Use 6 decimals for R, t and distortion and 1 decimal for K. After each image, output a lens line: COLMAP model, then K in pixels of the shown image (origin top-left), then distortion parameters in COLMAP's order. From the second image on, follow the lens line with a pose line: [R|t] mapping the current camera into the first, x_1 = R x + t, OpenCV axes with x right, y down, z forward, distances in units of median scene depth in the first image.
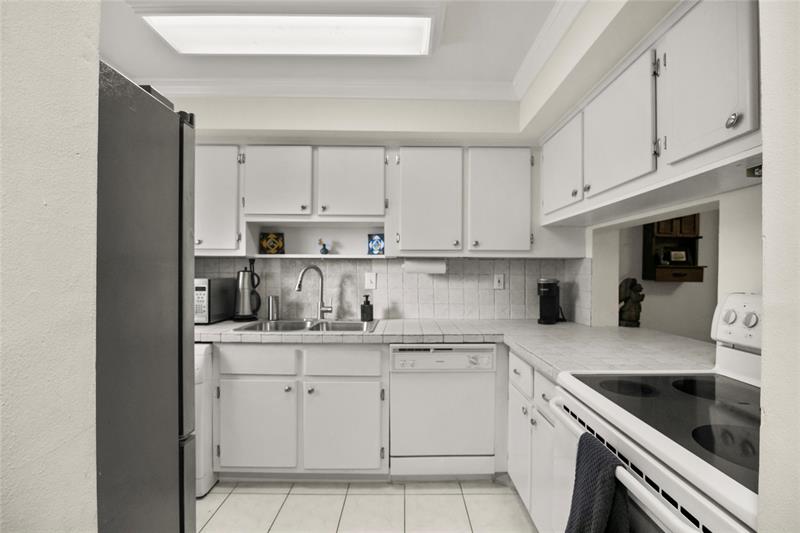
lens RADIAL K [[359.9, 0, 416.9], [0, 359.9, 267.1], [0, 0, 1]] dist [-0.012340, -0.000193]
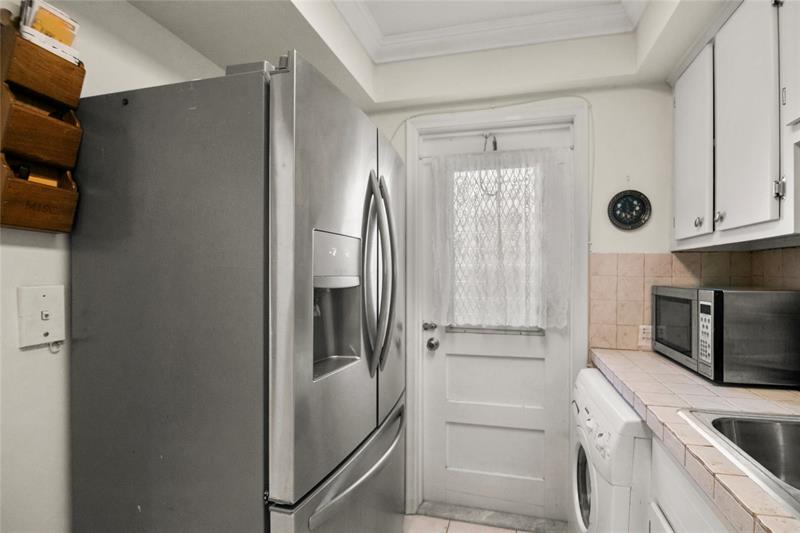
lens RADIAL K [[367.8, 0, 424.9], [0, 367.8, 273.8], [0, 0, 1]] dist [-0.011984, -0.000212]
pose [[-0.266115, -0.008160, -0.963907, -0.000602], [0.012426, 0.999852, -0.011895, 0.010497], [0.963861, -0.015143, -0.265975, 0.664142]]
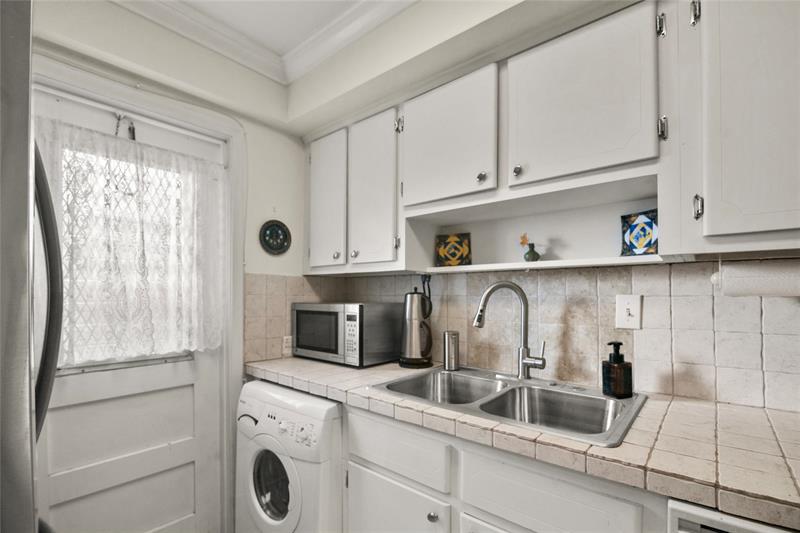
lens RADIAL K [[374.8, 0, 401.1], [0, 374.8, 295.2], [0, 0, 1]] dist [-0.013490, -0.000127]
pose [[0.744388, -0.002537, -0.667742, -0.021951], [0.014518, 0.999818, 0.012385, 0.006123], [0.667589, -0.018914, 0.744290, 0.444311]]
